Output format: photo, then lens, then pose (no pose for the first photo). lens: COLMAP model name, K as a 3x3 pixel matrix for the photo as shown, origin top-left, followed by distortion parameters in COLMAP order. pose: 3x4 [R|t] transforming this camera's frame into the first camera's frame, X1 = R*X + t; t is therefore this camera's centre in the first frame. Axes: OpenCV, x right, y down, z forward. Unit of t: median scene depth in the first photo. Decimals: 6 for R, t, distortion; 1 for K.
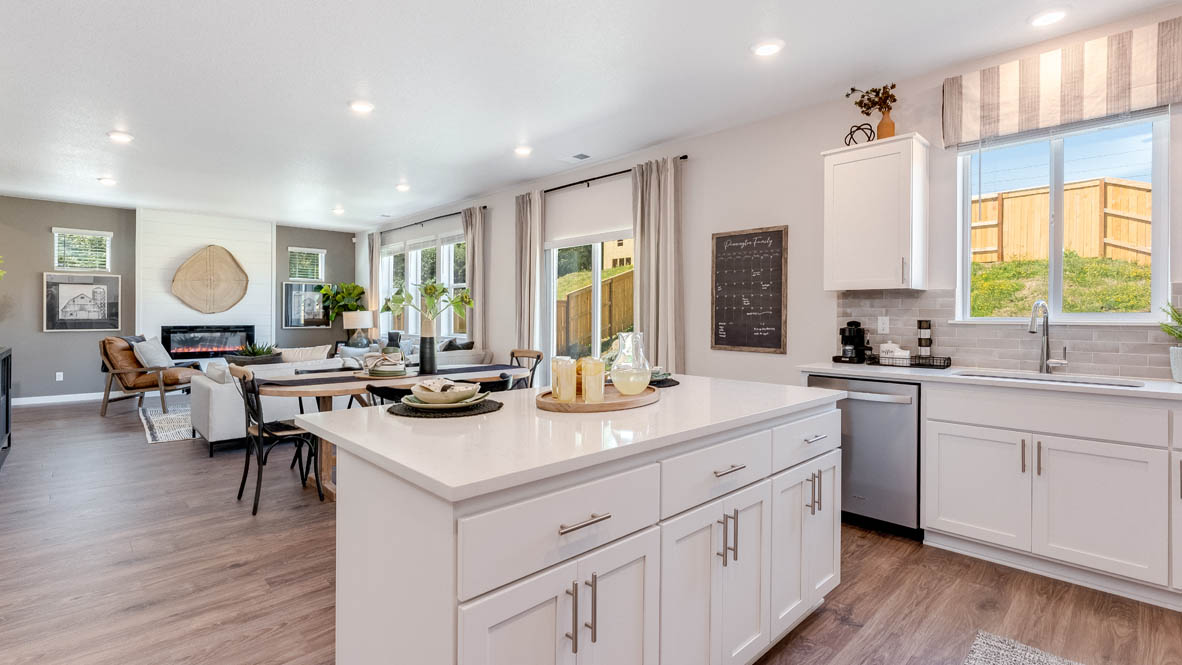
lens RADIAL K [[558.9, 0, 582.5], [0, 558.9, 306.6], [0, 0, 1]] dist [0.000985, 0.000035]
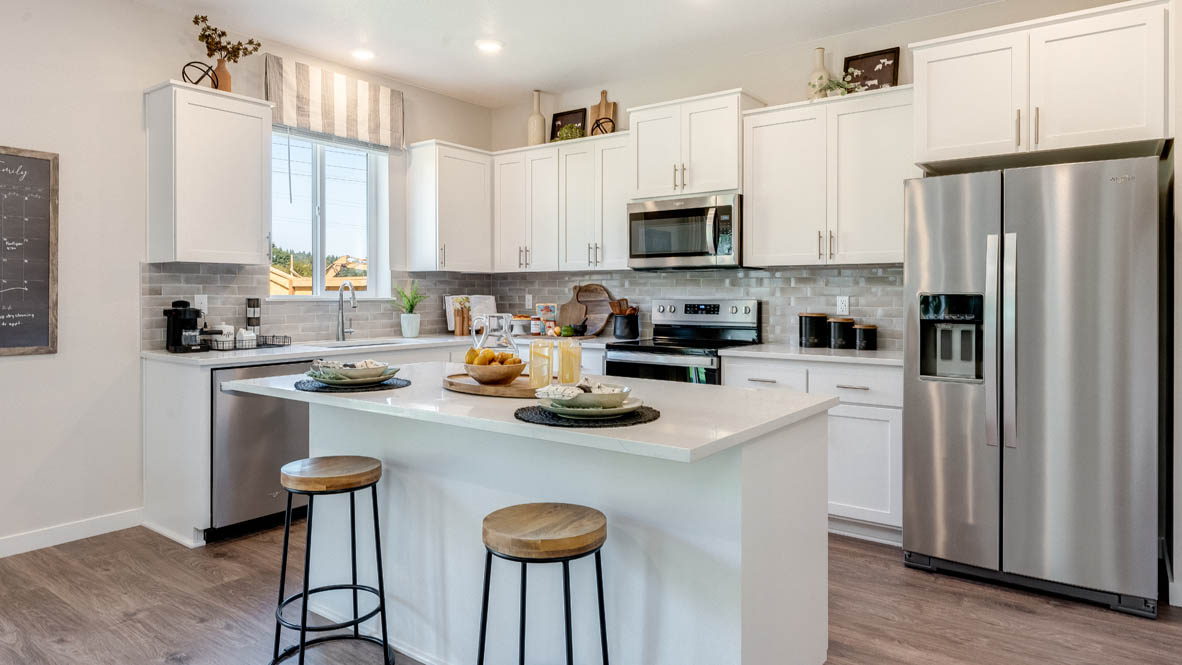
lens RADIAL K [[691.5, 0, 590.5], [0, 691.5, 297.6], [0, 0, 1]] dist [-0.005680, -0.001956]
pose [[-0.185904, -0.011894, 0.982496, -0.544743], [-0.019663, 0.999772, 0.008383, 0.001690], [-0.982371, -0.017760, -0.186095, 0.547821]]
